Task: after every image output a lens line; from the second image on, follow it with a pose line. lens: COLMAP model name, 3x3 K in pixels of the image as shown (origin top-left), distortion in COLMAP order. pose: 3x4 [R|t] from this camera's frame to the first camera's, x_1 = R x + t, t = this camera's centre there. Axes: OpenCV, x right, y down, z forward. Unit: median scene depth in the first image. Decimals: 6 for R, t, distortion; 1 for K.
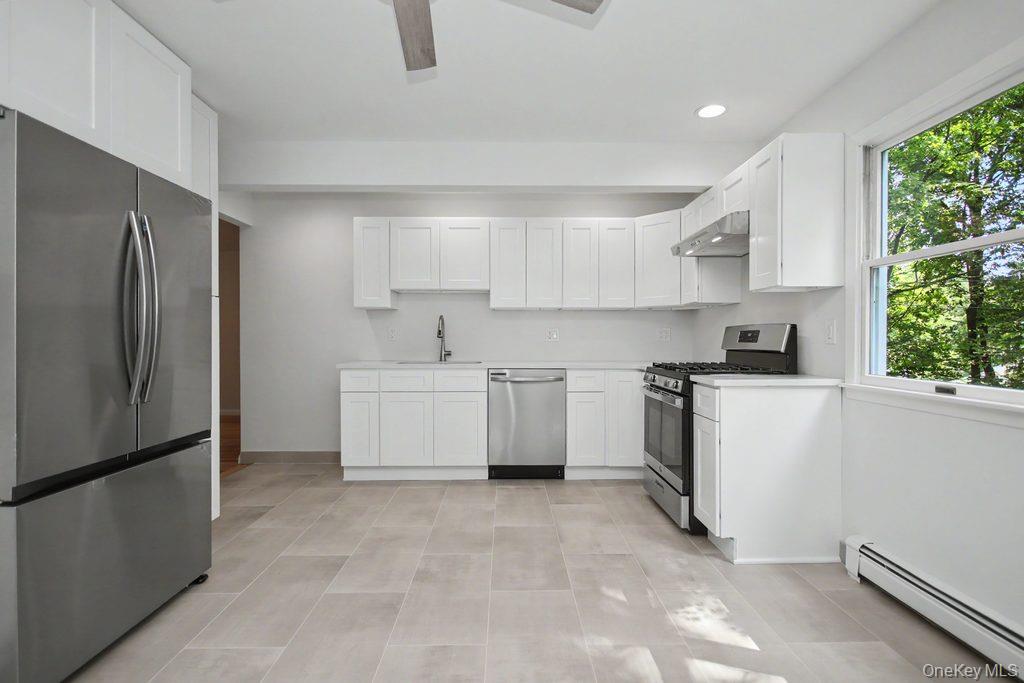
lens RADIAL K [[482.6, 0, 512.0], [0, 482.6, 341.5], [0, 0, 1]] dist [-0.000935, -0.000001]
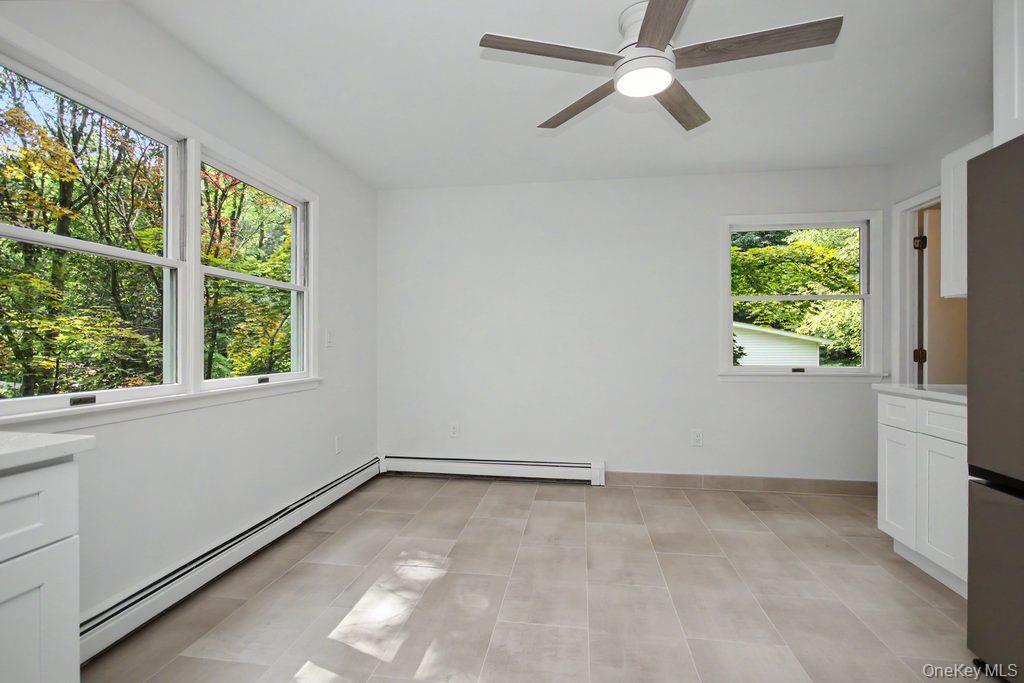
lens RADIAL K [[482.6, 0, 512.0], [0, 482.6, 341.5], [0, 0, 1]] dist [-0.000935, -0.000001]
pose [[-0.986520, 0.000989, 0.163640, -0.027906], [0.001096, 0.999999, 0.000559, -0.005854], [-0.163640, 0.000731, -0.986520, 0.916023]]
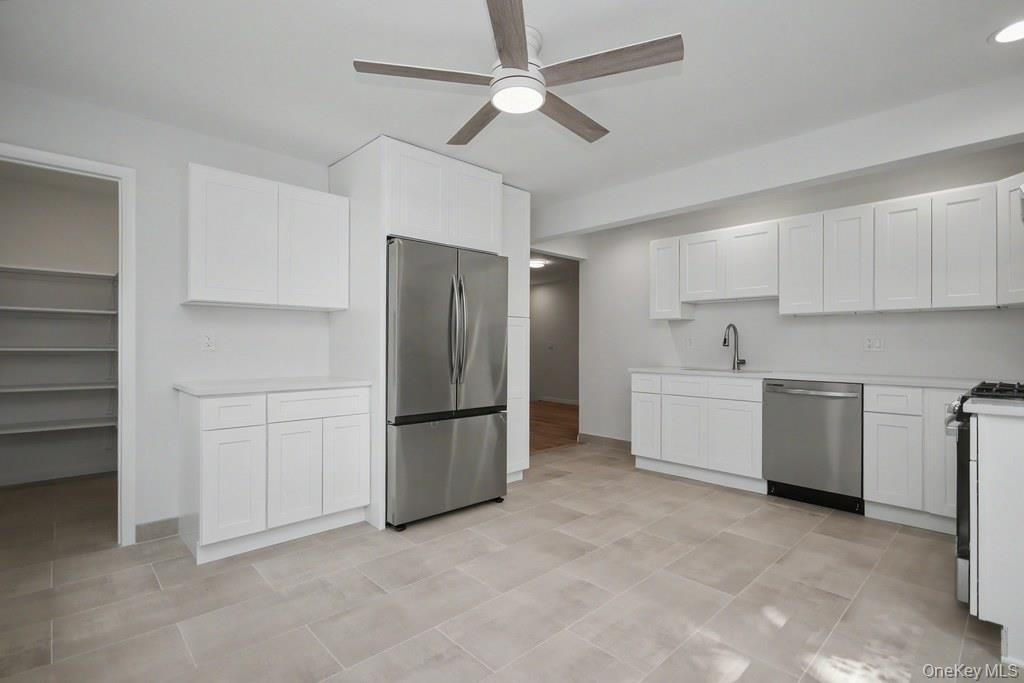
lens RADIAL K [[482.6, 0, 512.0], [0, 482.6, 341.5], [0, 0, 1]] dist [-0.000935, -0.000001]
pose [[0.673591, -0.004380, -0.739092, 0.329967], [-0.006702, 0.999905, -0.012034, -0.002440], [0.739074, 0.013060, 0.673497, -0.019887]]
